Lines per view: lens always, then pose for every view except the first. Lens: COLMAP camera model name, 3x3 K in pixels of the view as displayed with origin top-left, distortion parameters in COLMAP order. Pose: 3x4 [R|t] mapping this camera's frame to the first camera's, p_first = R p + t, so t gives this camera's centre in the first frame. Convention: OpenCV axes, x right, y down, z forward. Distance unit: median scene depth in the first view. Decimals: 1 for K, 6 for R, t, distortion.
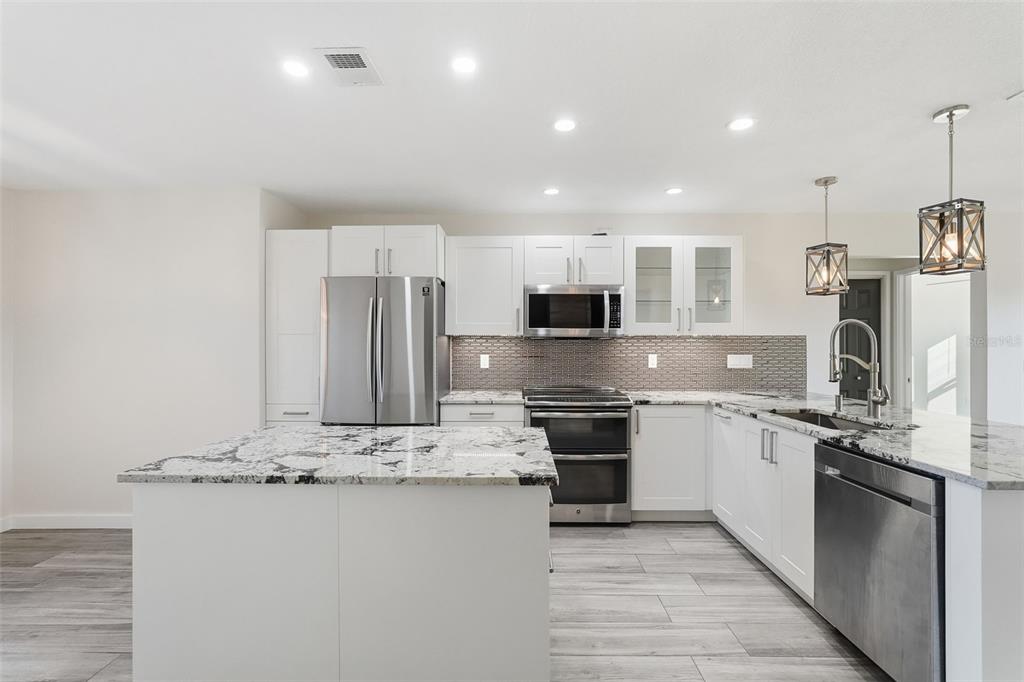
lens RADIAL K [[459.2, 0, 512.0], [0, 459.2, 341.0], [0, 0, 1]] dist [-0.014855, 0.008215]
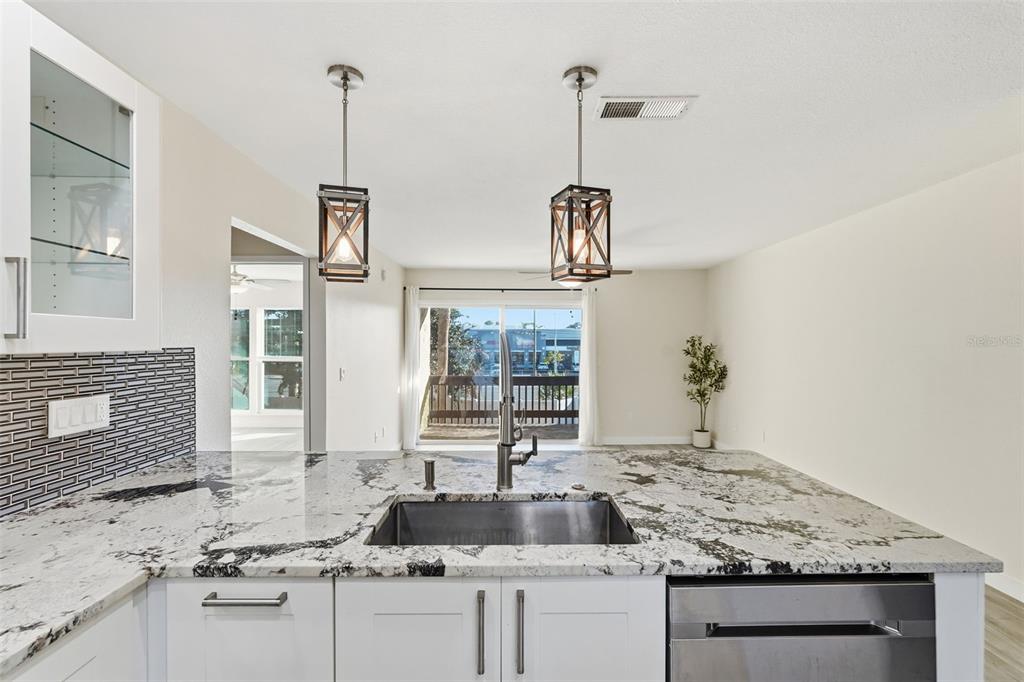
lens RADIAL K [[459.2, 0, 512.0], [0, 459.2, 341.0], [0, 0, 1]] dist [-0.014855, 0.008215]
pose [[-0.023819, 0.002232, 0.999714, 0.143651], [-0.006771, 0.999974, -0.002394, -0.030925], [-0.999693, -0.006826, -0.023803, 0.952554]]
